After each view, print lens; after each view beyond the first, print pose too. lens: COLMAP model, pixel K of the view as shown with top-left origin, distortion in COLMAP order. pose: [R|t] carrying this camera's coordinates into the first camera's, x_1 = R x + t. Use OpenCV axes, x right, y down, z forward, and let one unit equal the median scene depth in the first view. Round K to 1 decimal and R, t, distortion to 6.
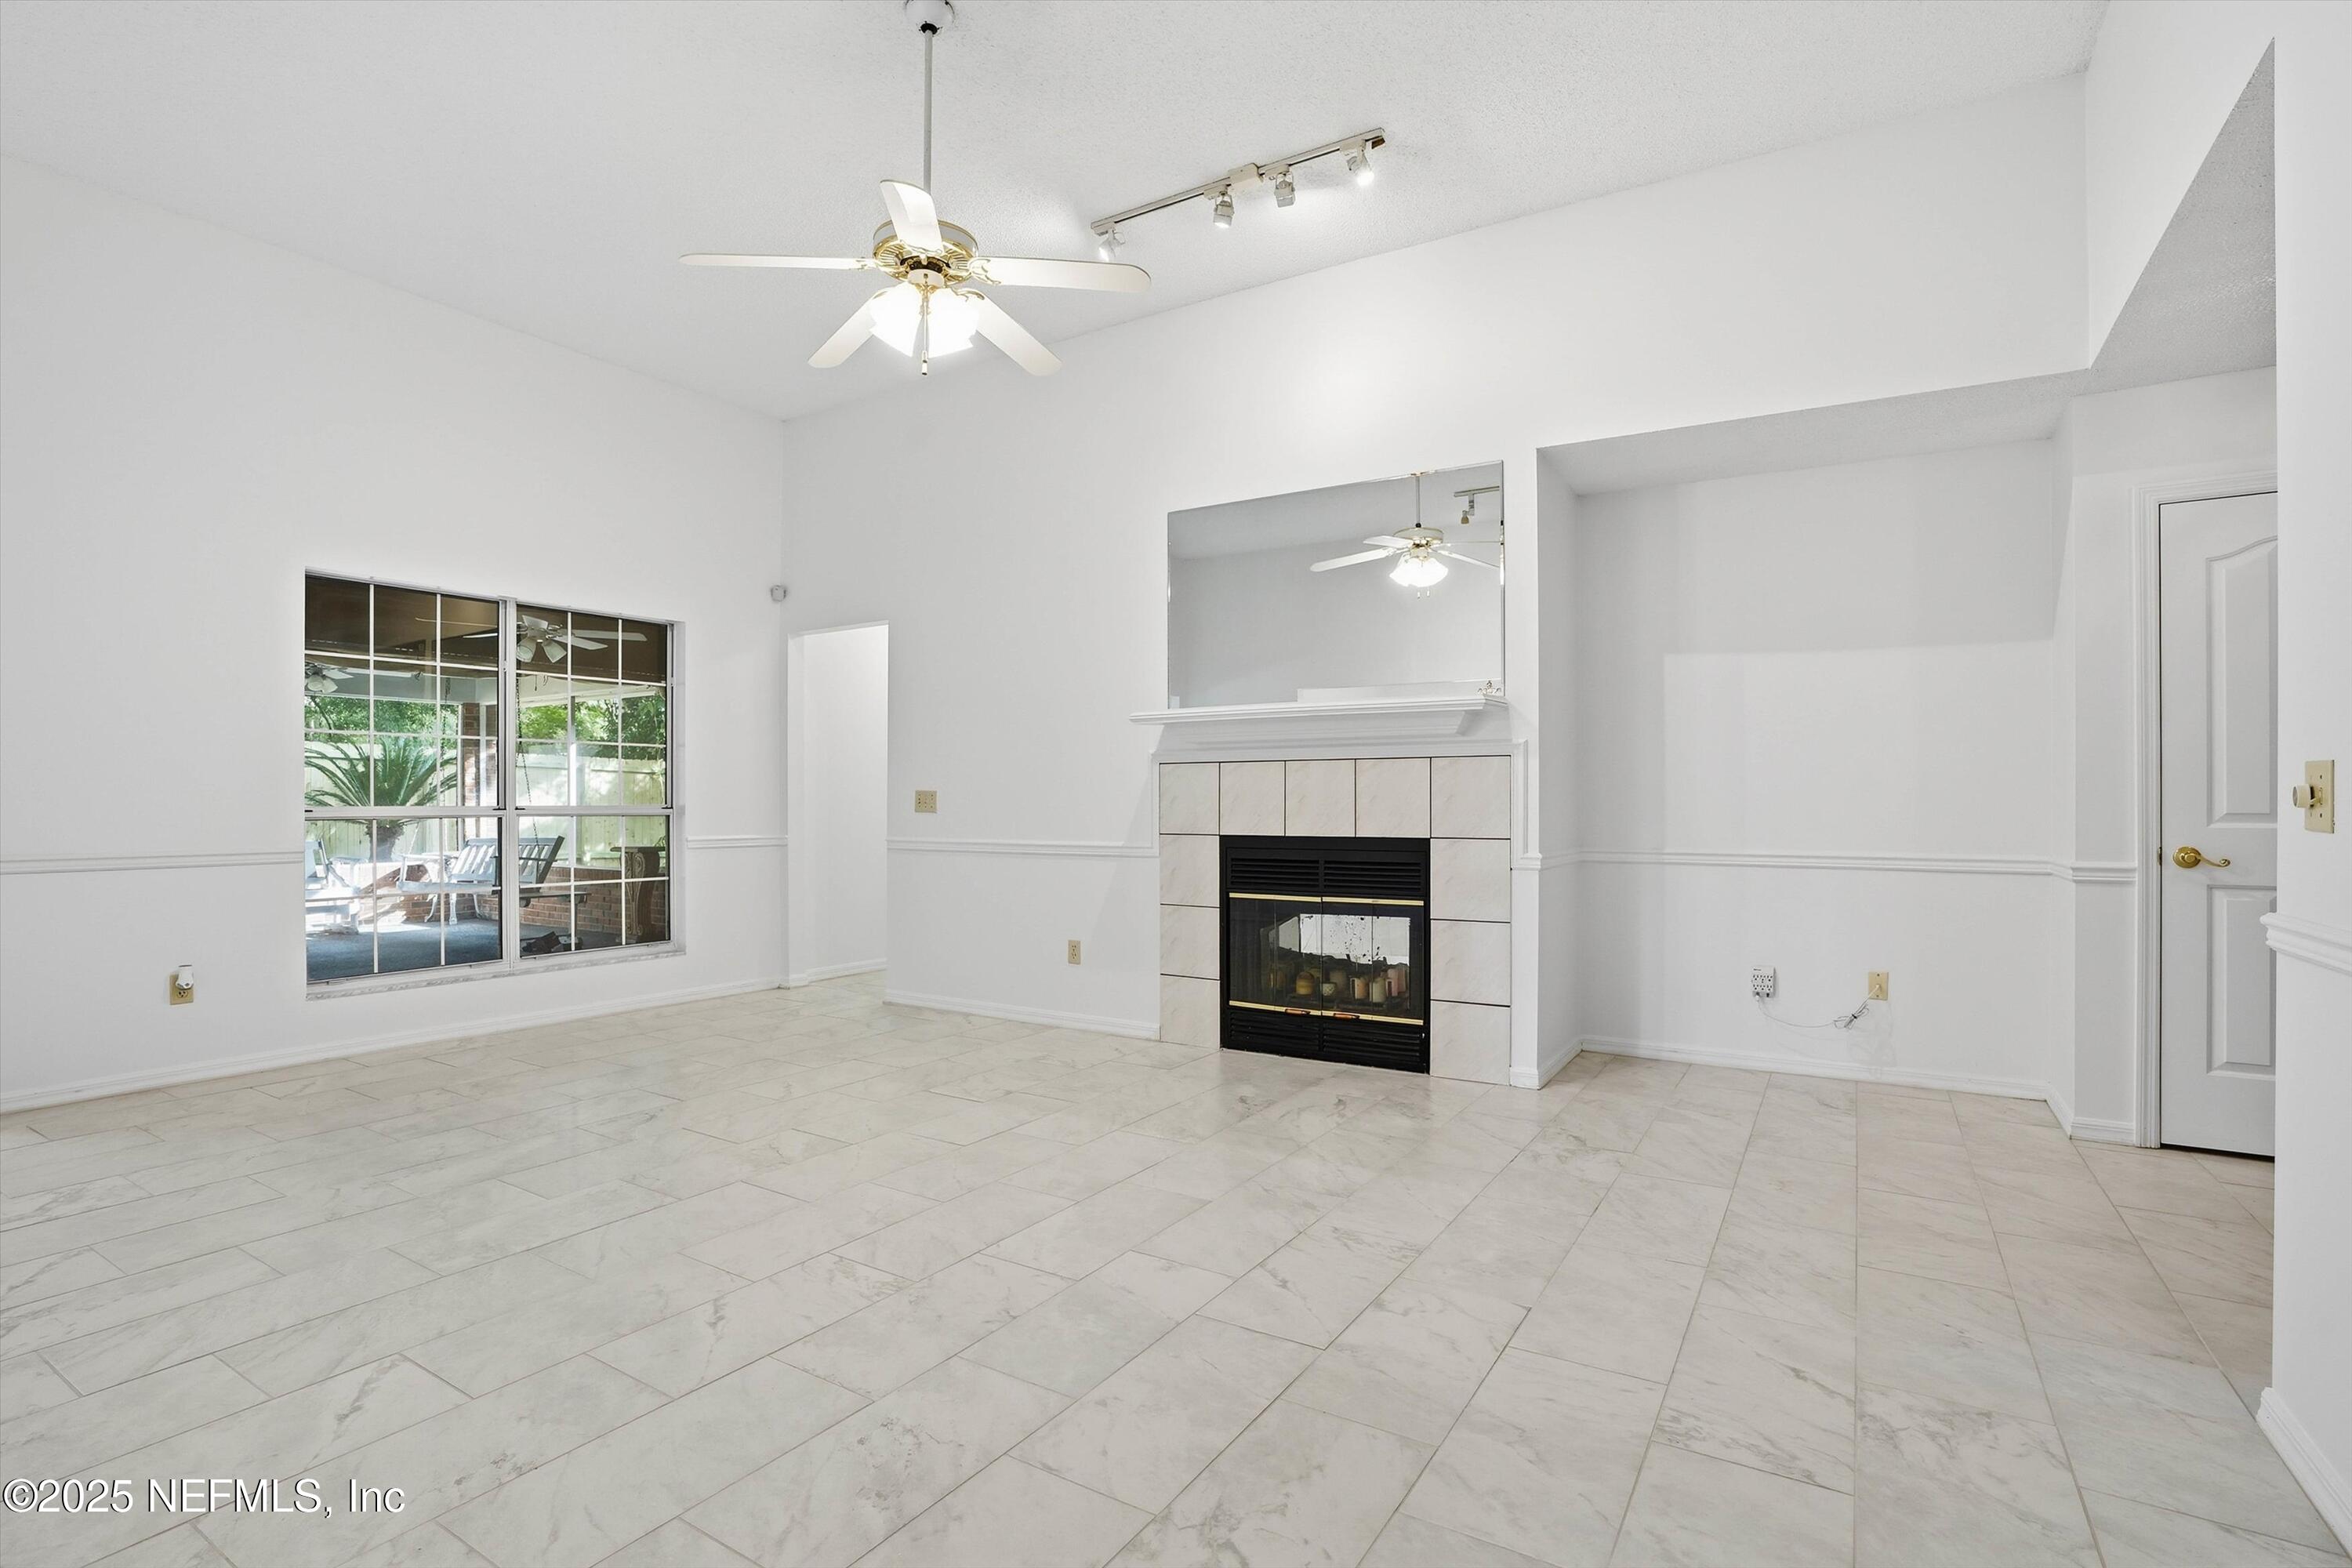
lens RADIAL K [[1110.7, 0, 1177.5], [0, 1110.7, 796.1], [0, 0, 1]] dist [-0.070446, 0.028352]
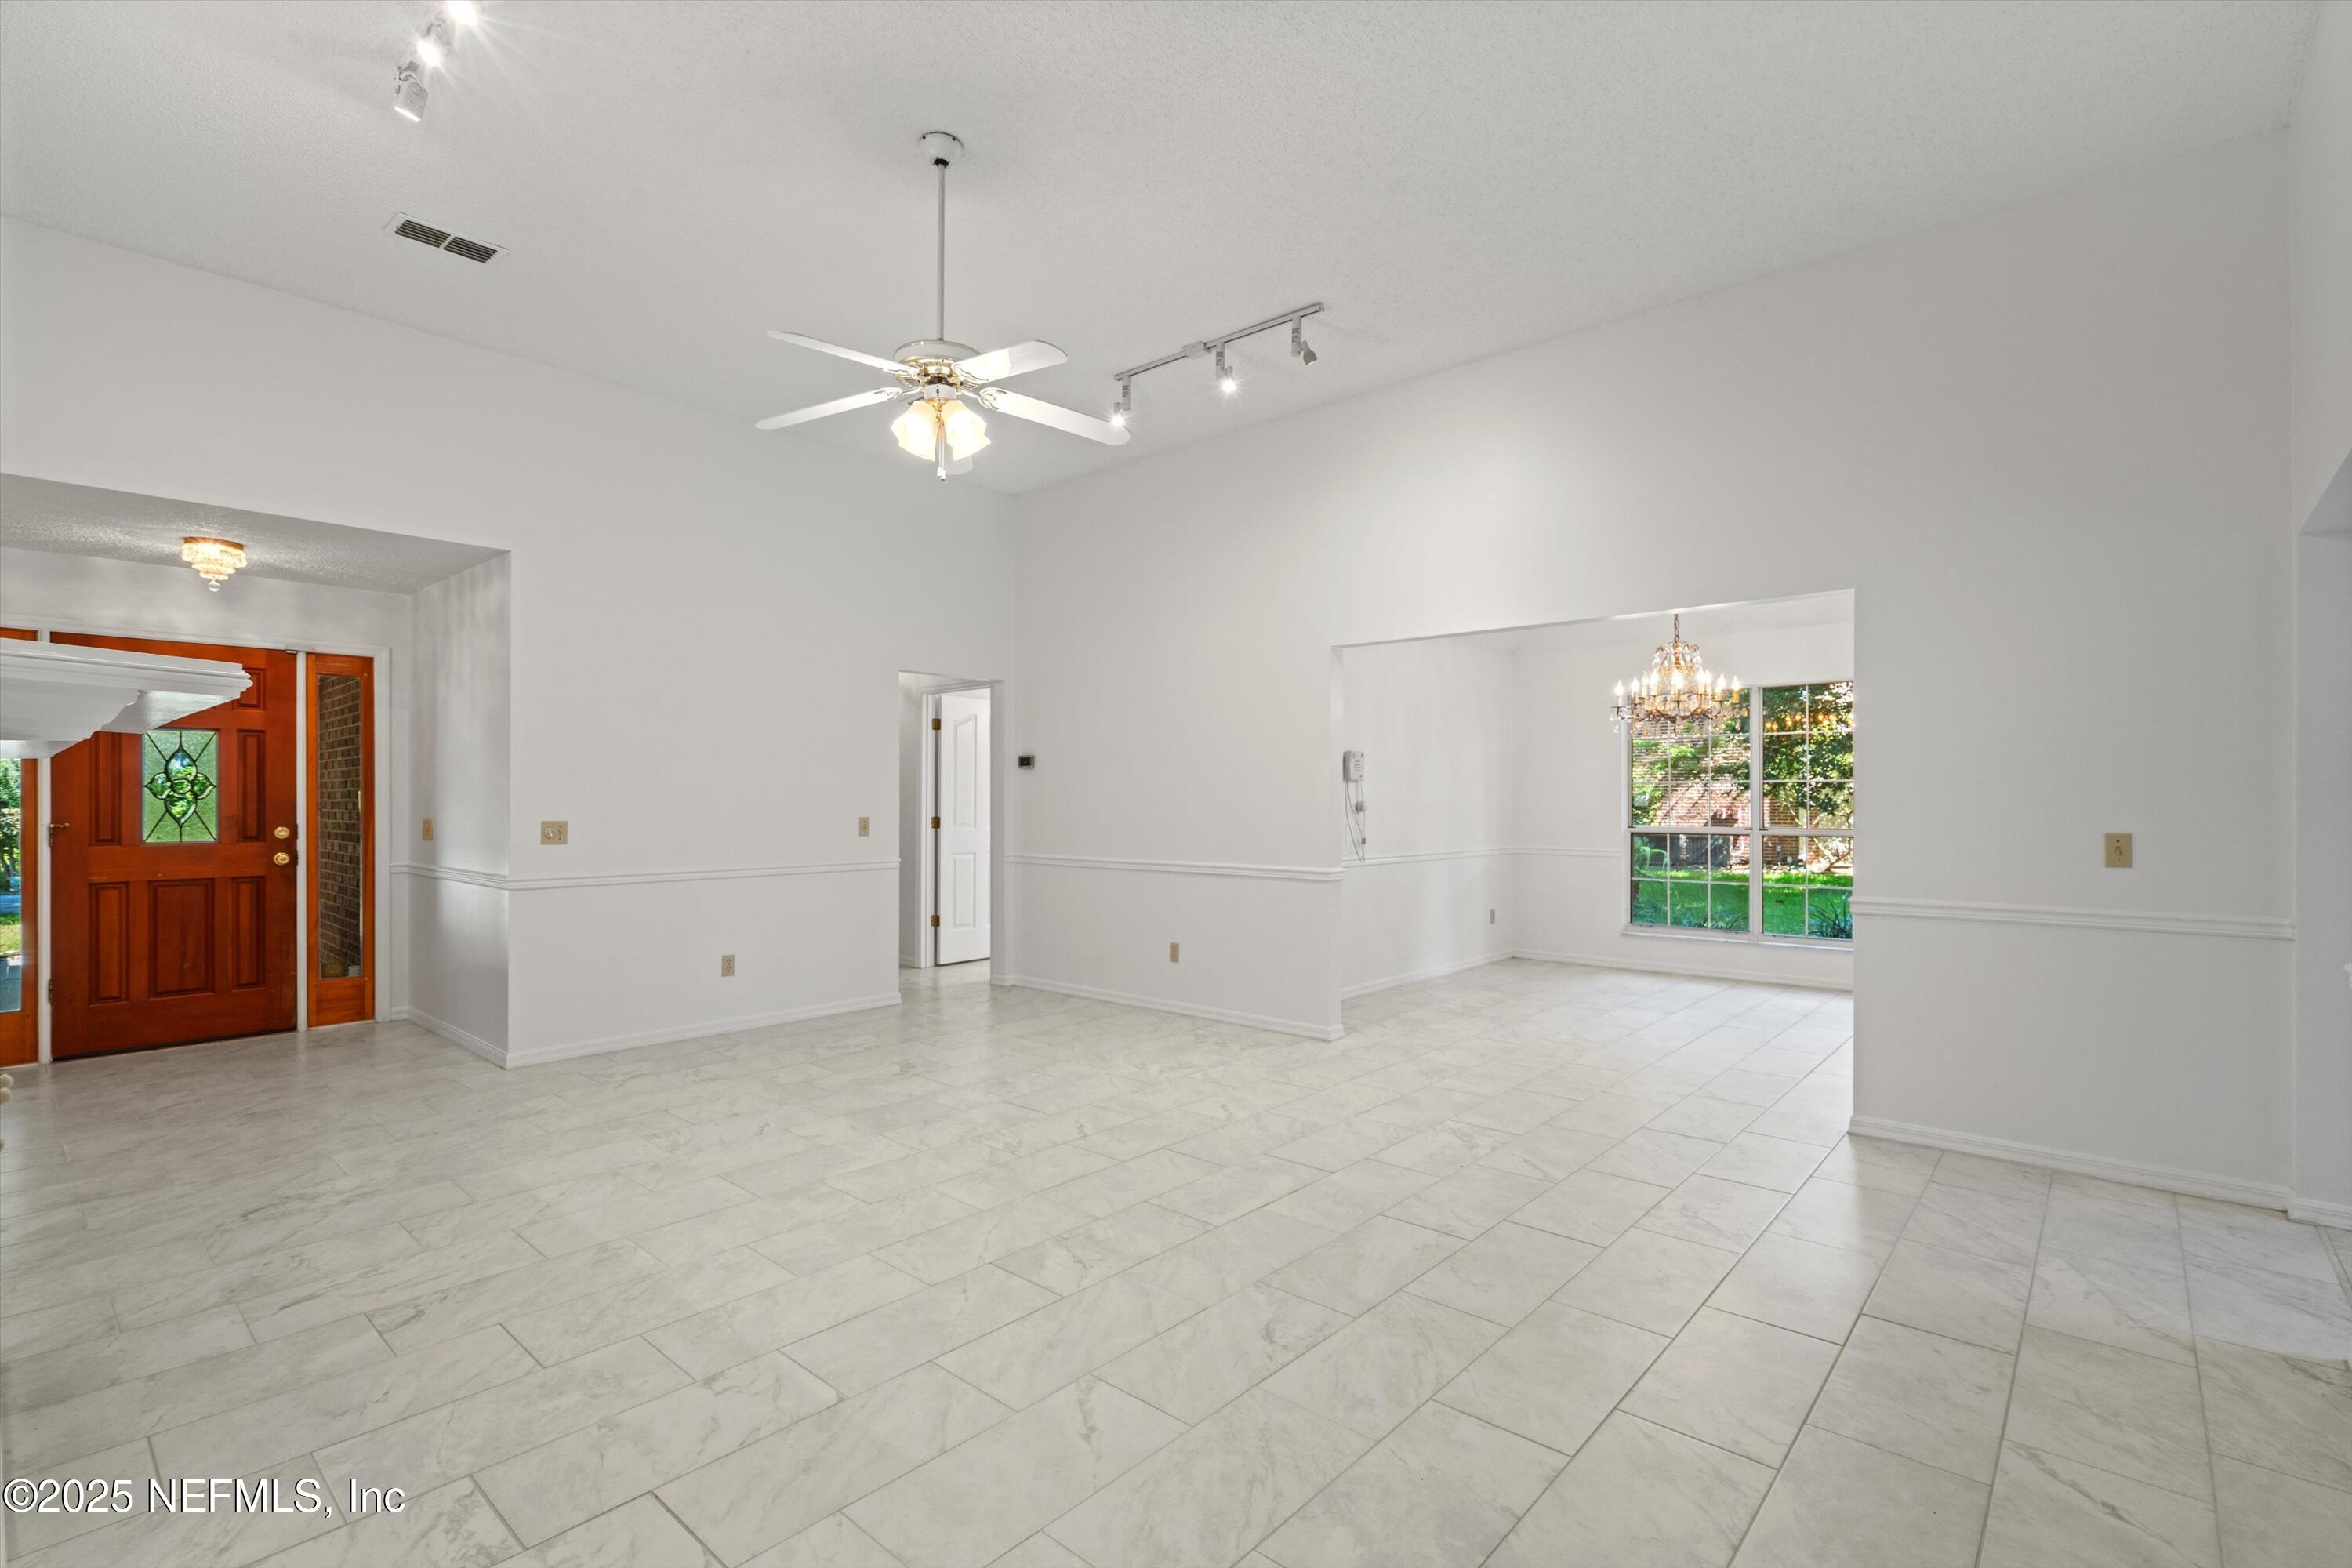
lens RADIAL K [[1072.7, 0, 1175.5], [0, 1072.7, 794.0], [0, 0, 1]] dist [-0.002837, 0.000204]
pose [[-0.985552, -0.002060, 0.169363, -0.479114], [-0.004140, 0.999920, -0.011925, -0.032252], [-0.169325, -0.012454, -0.985482, 1.491330]]
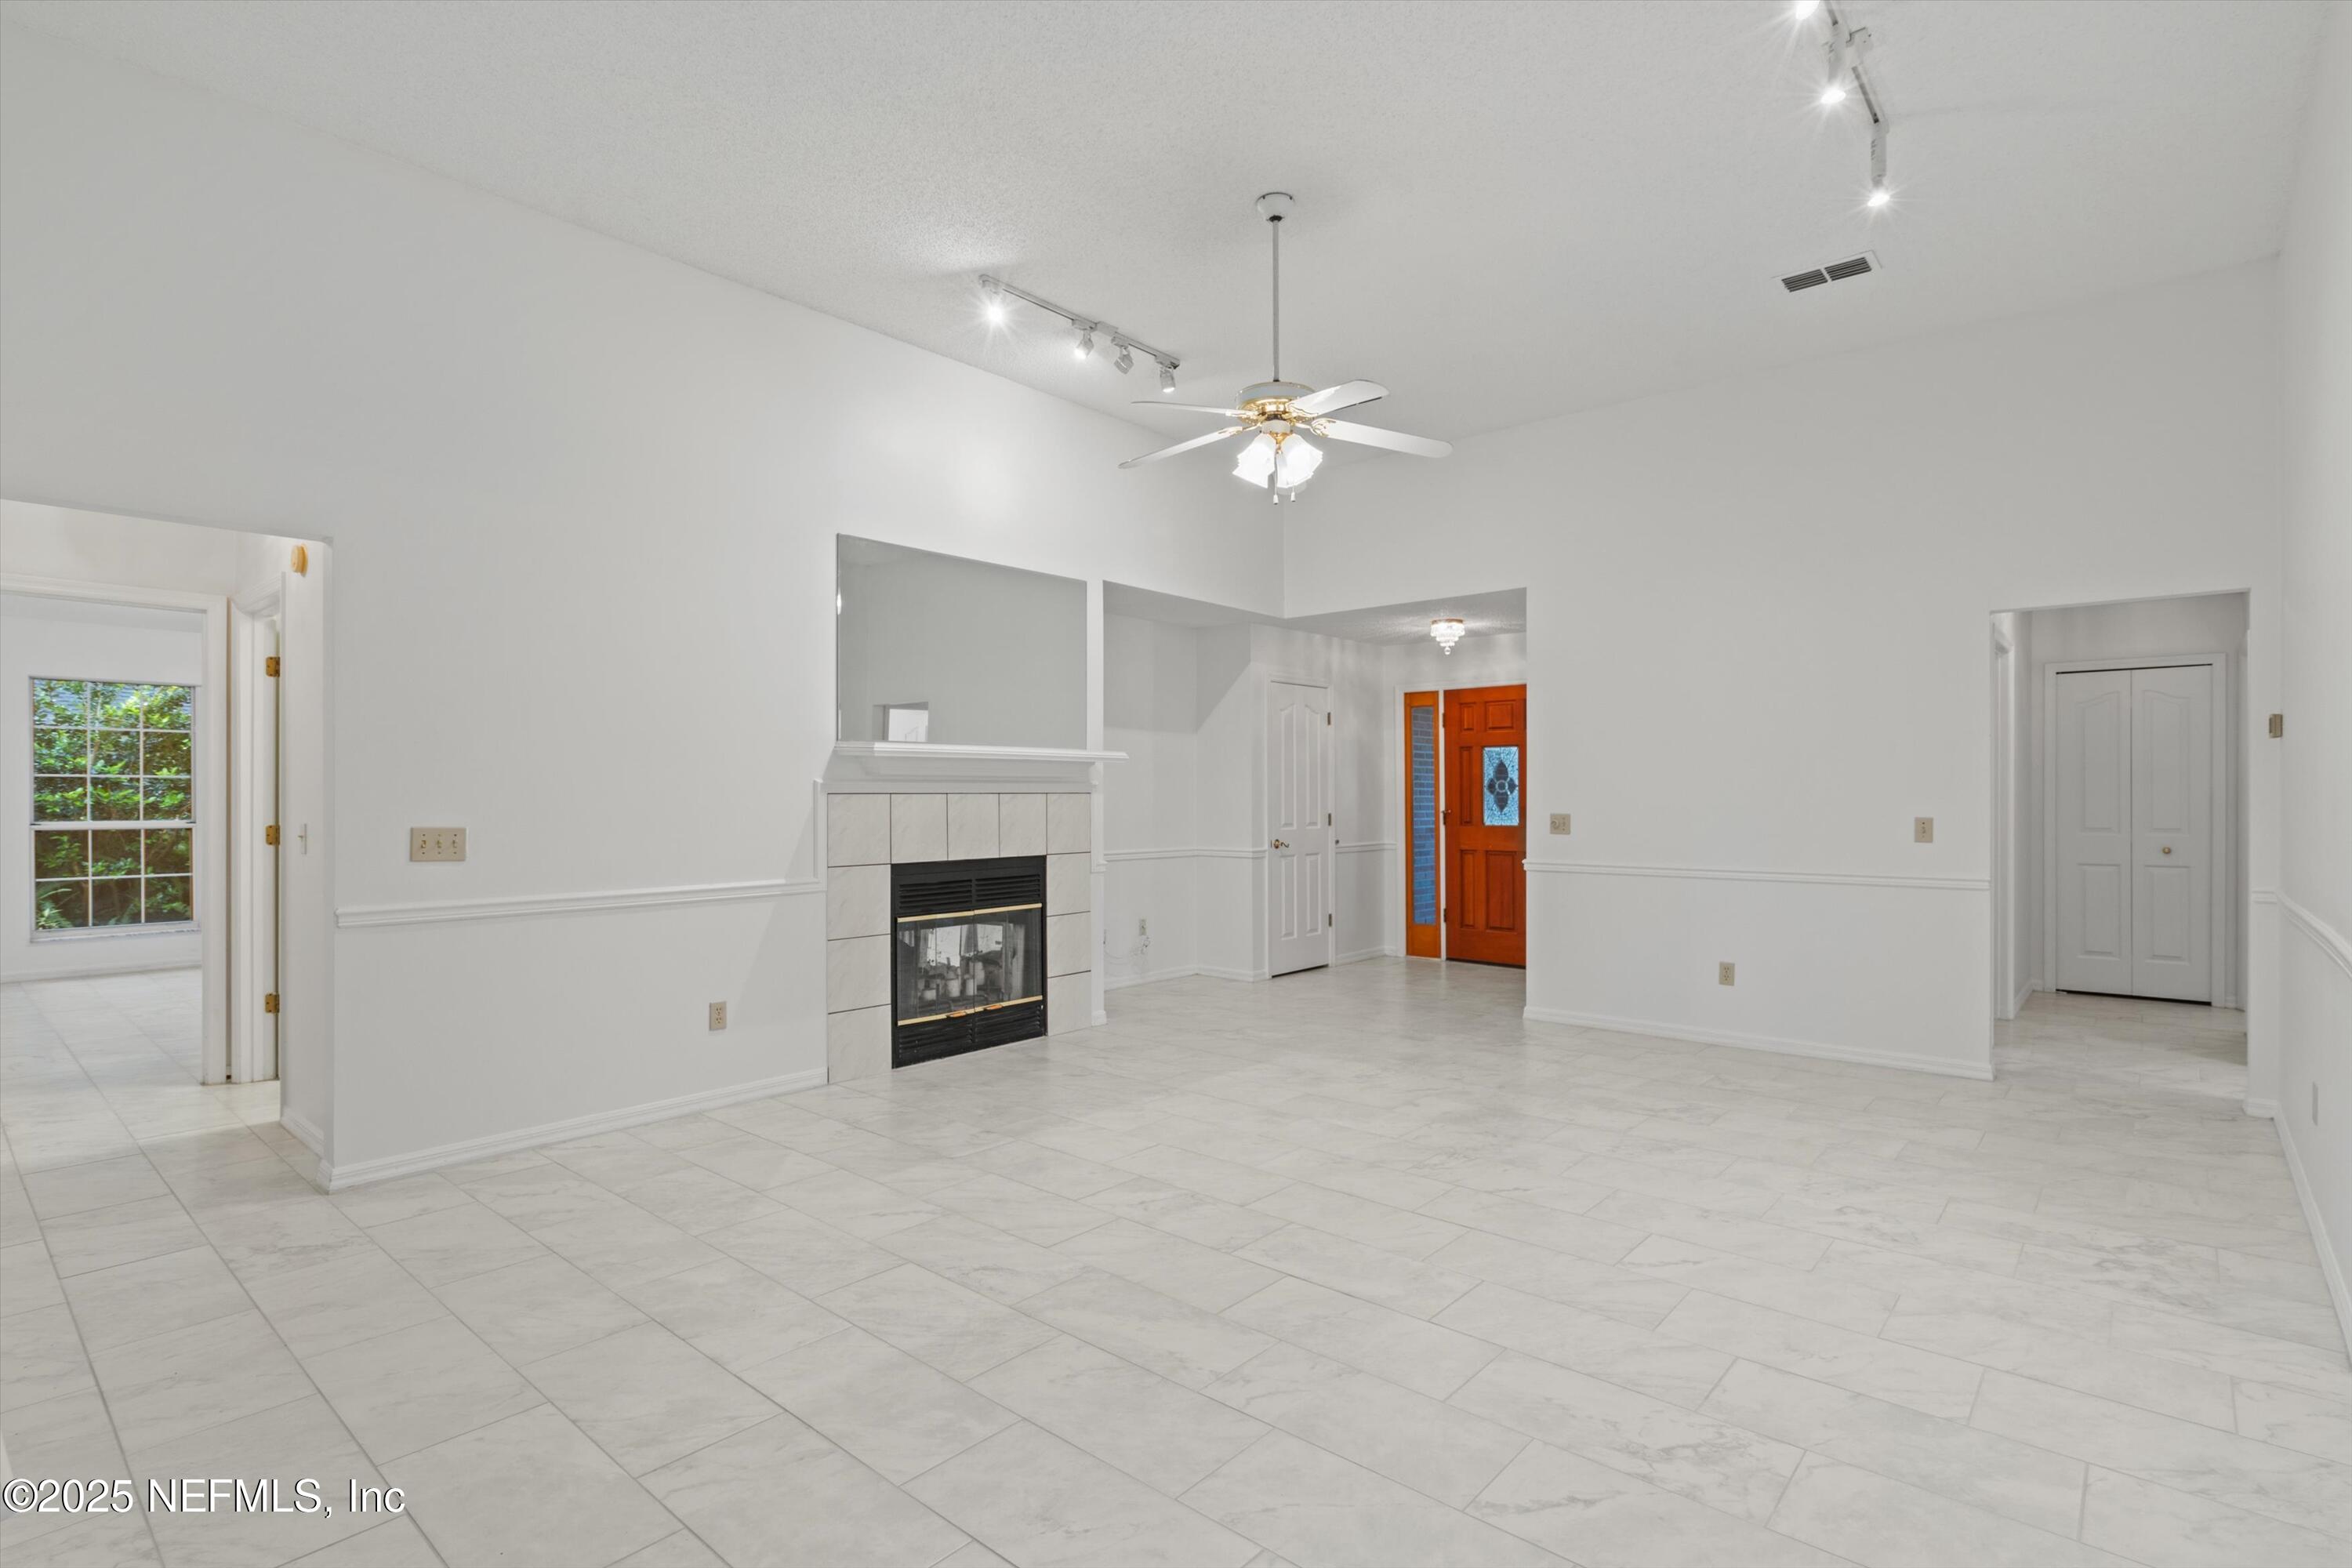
lens RADIAL K [[1129.1, 0, 1177.3], [0, 1129.1, 797.9], [0, 0, 1]] dist [-0.002707, 0.000284]
pose [[0.162646, -0.003294, 0.986679, -1.111478], [-0.004944, 0.999979, 0.004153, -0.037635], [-0.986672, -0.005554, 0.162626, 0.656739]]
